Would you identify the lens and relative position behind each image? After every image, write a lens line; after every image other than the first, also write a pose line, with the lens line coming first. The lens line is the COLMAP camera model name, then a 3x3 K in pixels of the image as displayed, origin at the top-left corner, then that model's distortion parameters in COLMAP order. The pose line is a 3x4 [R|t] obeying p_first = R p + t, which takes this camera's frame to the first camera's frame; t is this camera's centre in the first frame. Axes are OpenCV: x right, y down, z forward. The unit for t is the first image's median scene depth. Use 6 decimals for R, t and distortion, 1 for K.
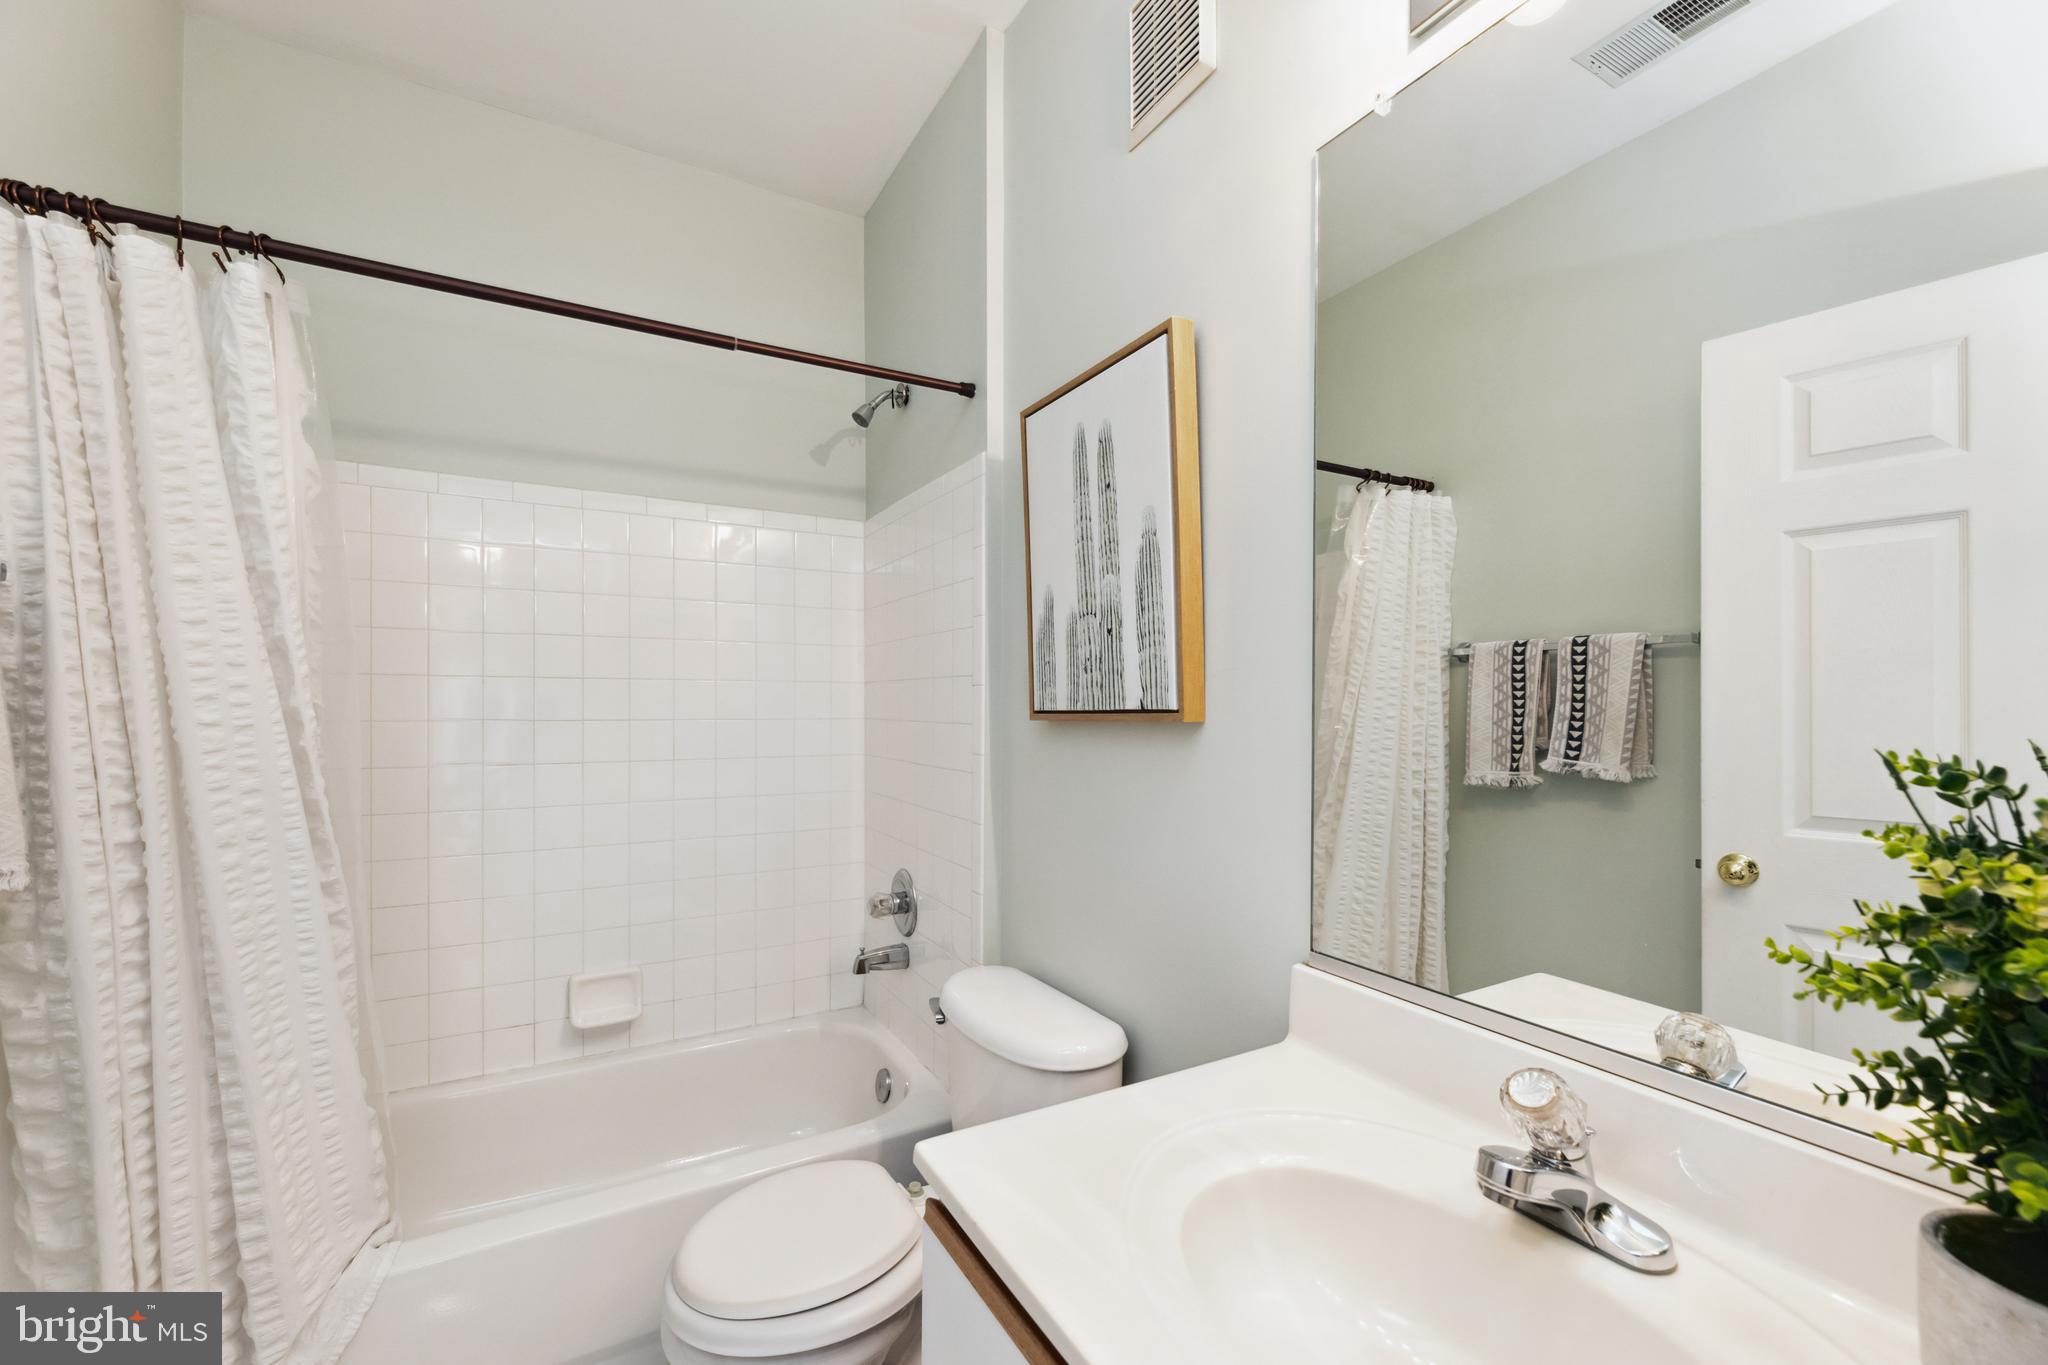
lens RADIAL K [[827.0, 0, 1017.9], [0, 827.0, 693.9], [0, 0, 1]] dist [0.001610, 0.000240]
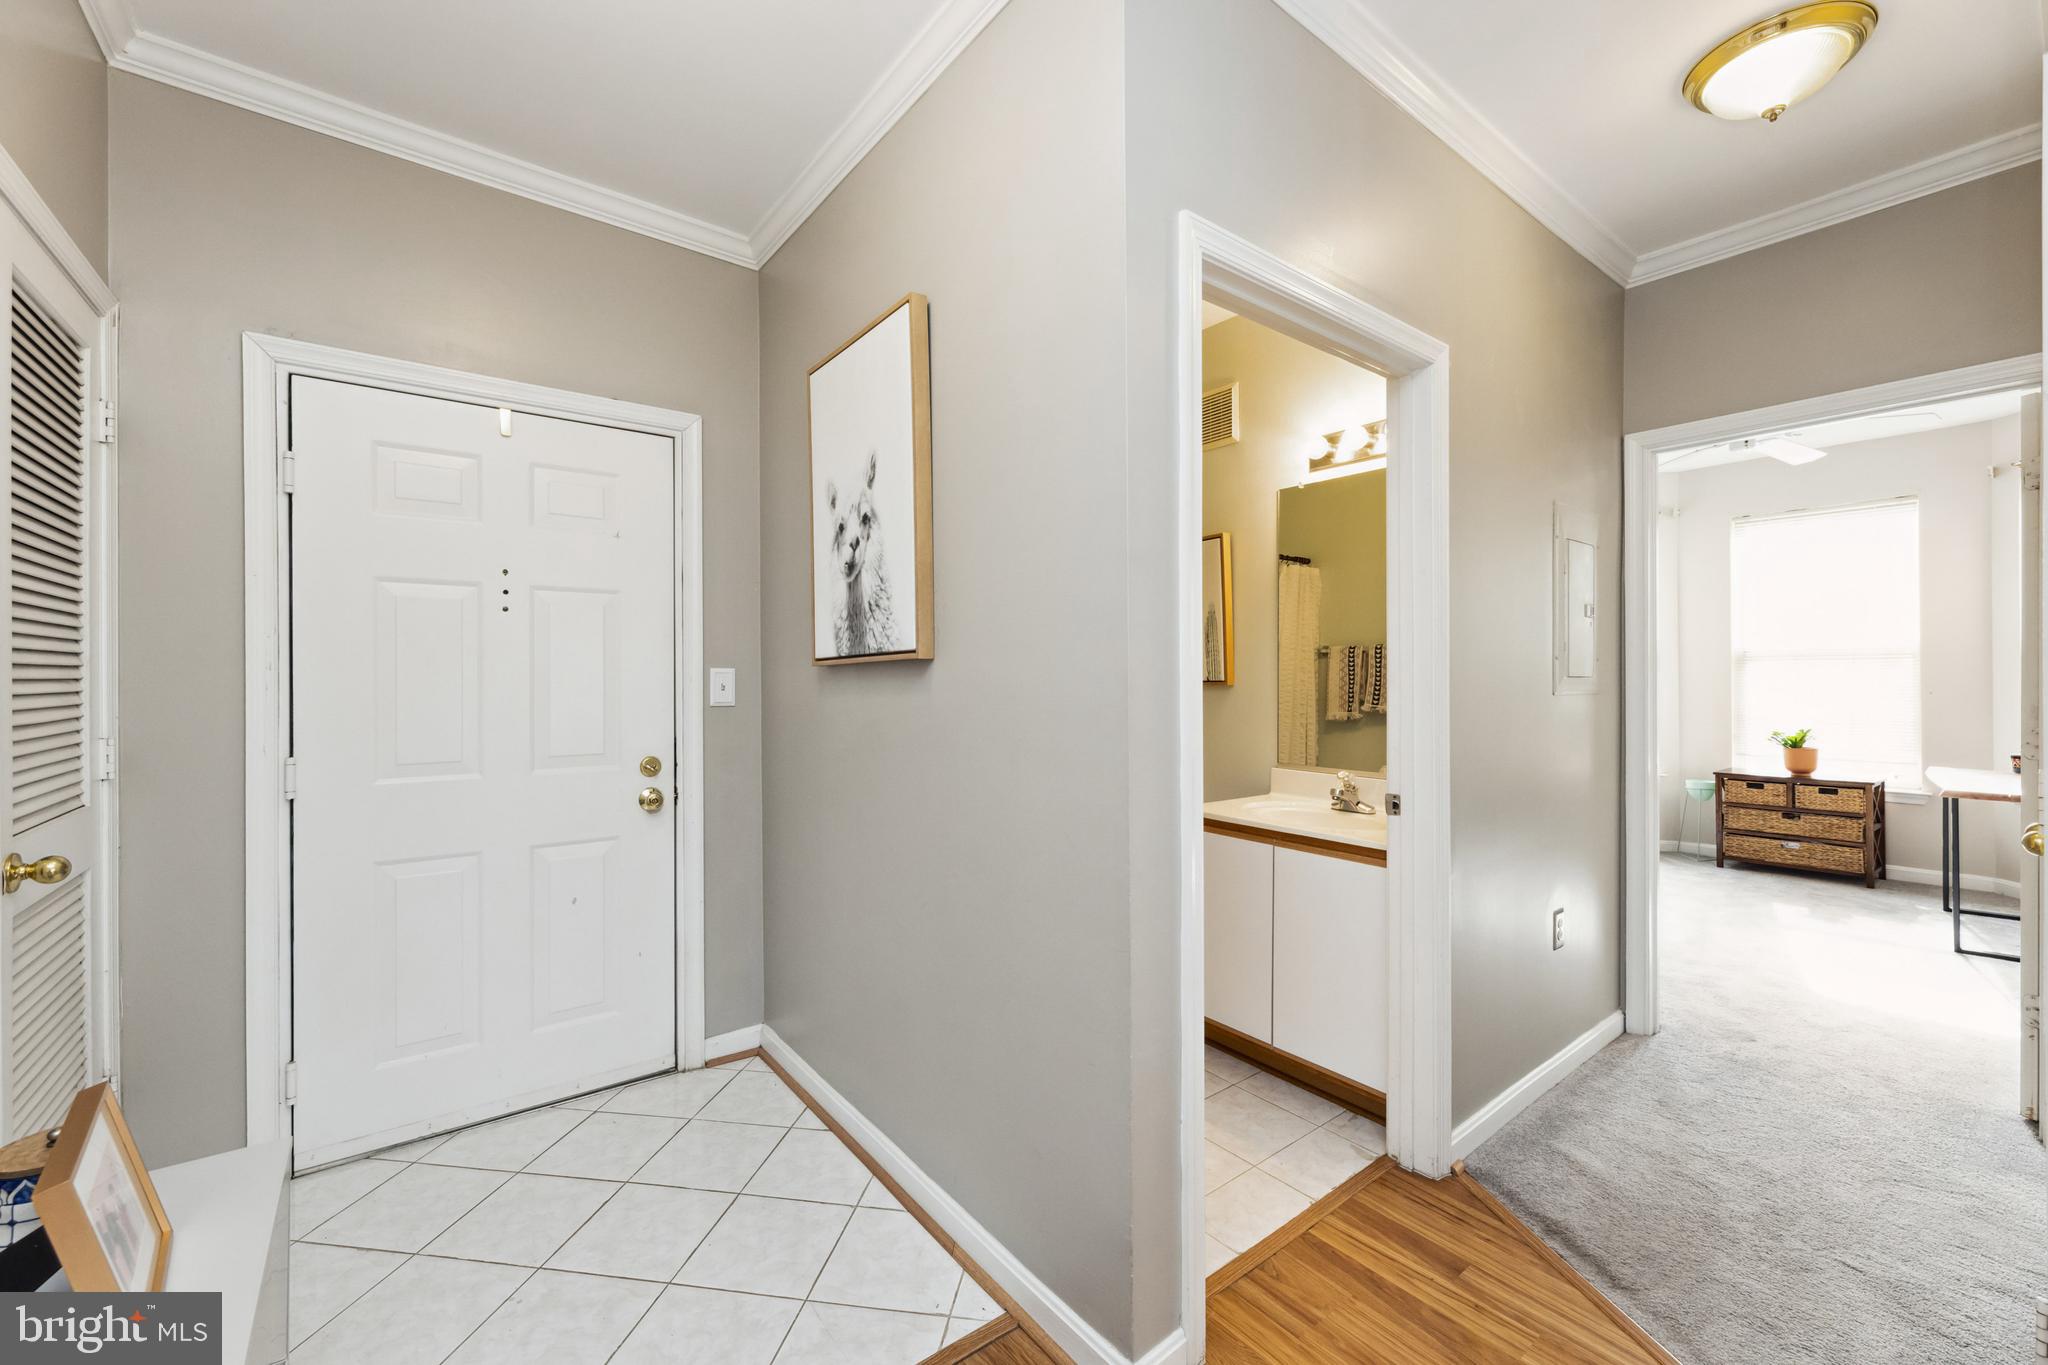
lens RADIAL K [[824.0, 0, 1024.0], [0, 824.0, 682.5], [0, 0, 1]] dist [0.001222, 0.000100]
pose [[0.989585, -0.007689, 0.143742, -0.451720], [0.005773, 0.999889, 0.013745, -0.008537], [-0.143831, -0.012772, 0.989520, -0.835069]]
